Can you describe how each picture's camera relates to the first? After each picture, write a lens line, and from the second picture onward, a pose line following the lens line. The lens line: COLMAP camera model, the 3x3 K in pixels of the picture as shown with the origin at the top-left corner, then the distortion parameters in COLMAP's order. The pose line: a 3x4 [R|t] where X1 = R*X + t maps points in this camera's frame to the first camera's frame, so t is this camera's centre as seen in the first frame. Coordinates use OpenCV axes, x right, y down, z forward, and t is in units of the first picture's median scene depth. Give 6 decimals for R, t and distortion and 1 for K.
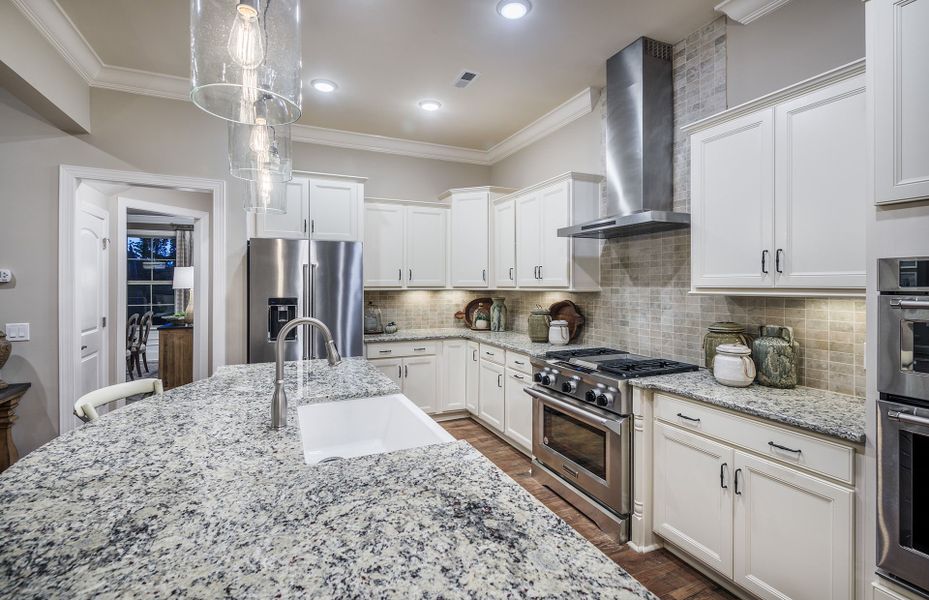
lens RADIAL K [[432.3, 0, 481.0], [0, 432.3, 286.6], [0, 0, 1]] dist [0.006205, -0.003366]
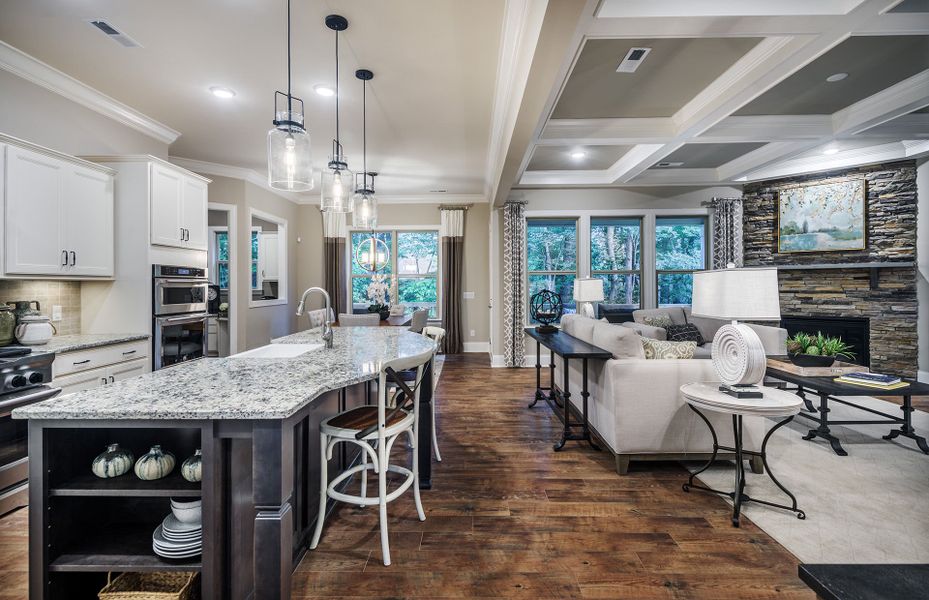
lens RADIAL K [[432.3, 0, 461.5], [0, 432.3, 289.6], [0, 0, 1]] dist [0.006205, -0.003366]
pose [[-0.892684, -0.001434, 0.450681, -0.902824], [0.005564, 0.999884, 0.014203, 0.029721], [-0.450649, 0.015187, -0.892572, 1.172148]]
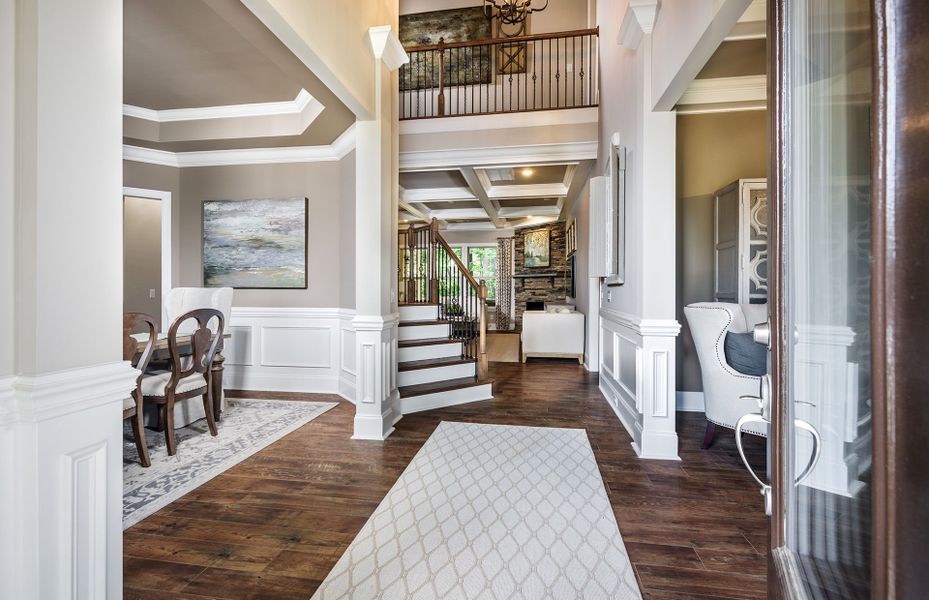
lens RADIAL K [[432.3, 0, 462.5], [0, 432.3, 285.5], [0, 0, 1]] dist [0.006205, -0.003366]
pose [[-0.821283, 0.002735, 0.570514, -3.088367], [-0.000176, 0.999987, -0.005047, 0.067382], [-0.570521, -0.004246, -0.821272, 2.081064]]
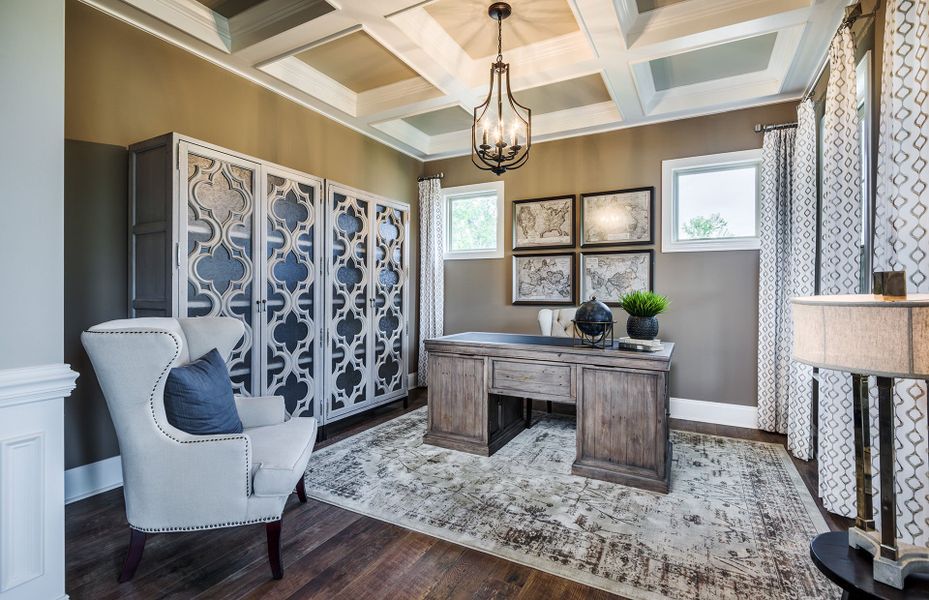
lens RADIAL K [[432.3, 0, 470.2], [0, 432.3, 292.0], [0, 0, 1]] dist [0.006205, -0.003366]
pose [[-0.803468, -0.001072, -0.595347, -2.993950], [-0.006528, 0.999954, 0.007010, 0.055514], [0.595312, 0.009519, -0.803438, 1.615512]]
